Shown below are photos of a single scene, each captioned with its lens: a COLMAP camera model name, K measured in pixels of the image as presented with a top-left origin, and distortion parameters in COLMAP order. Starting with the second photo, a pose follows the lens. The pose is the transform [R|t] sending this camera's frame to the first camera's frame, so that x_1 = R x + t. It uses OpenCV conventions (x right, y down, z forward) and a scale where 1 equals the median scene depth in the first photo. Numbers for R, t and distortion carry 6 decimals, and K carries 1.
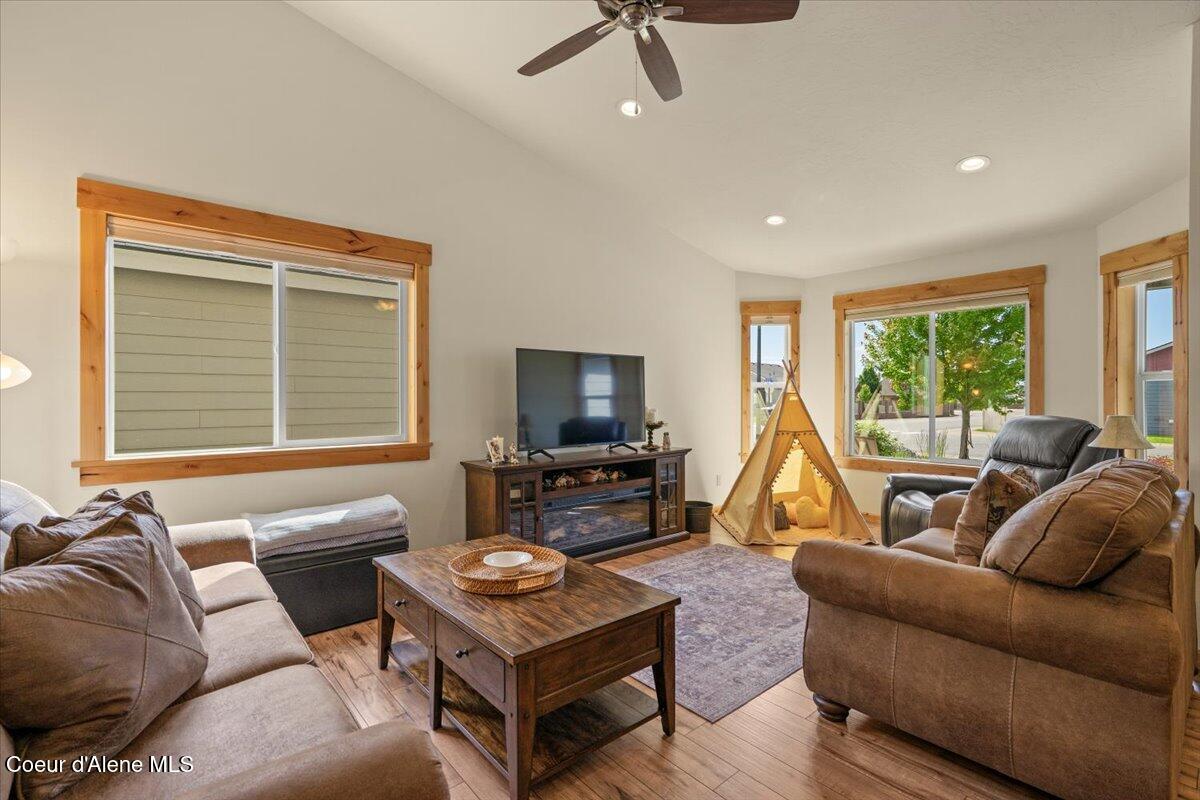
lens RADIAL K [[541.5, 0, 601.7], [0, 541.5, 398.5], [0, 0, 1]] dist [-0.003569, 0.001998]
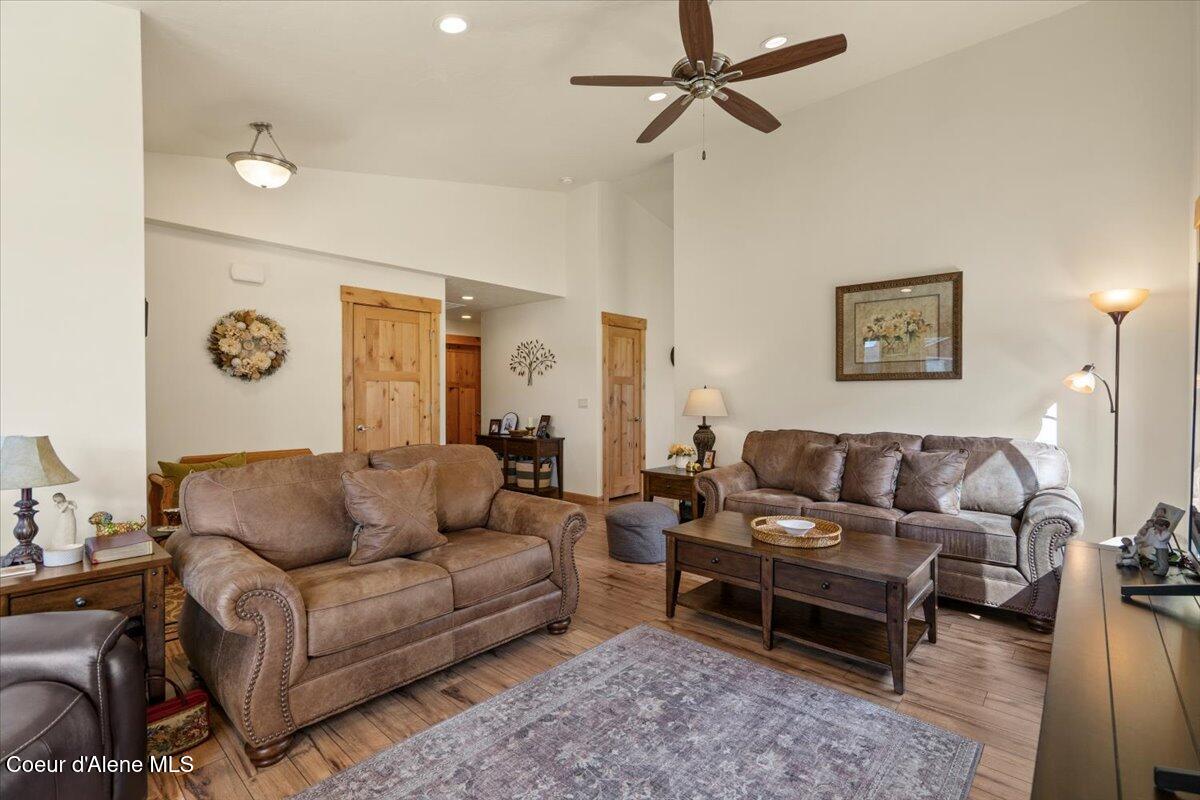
lens RADIAL K [[541.5, 0, 598.5], [0, 541.5, 401.7], [0, 0, 1]] dist [-0.003569, 0.001998]
pose [[-0.992211, 0.001137, -0.124565, 0.380329], [0.000519, 0.999987, 0.004992, -0.008306], [0.124569, 0.004889, -0.992199, 1.832216]]
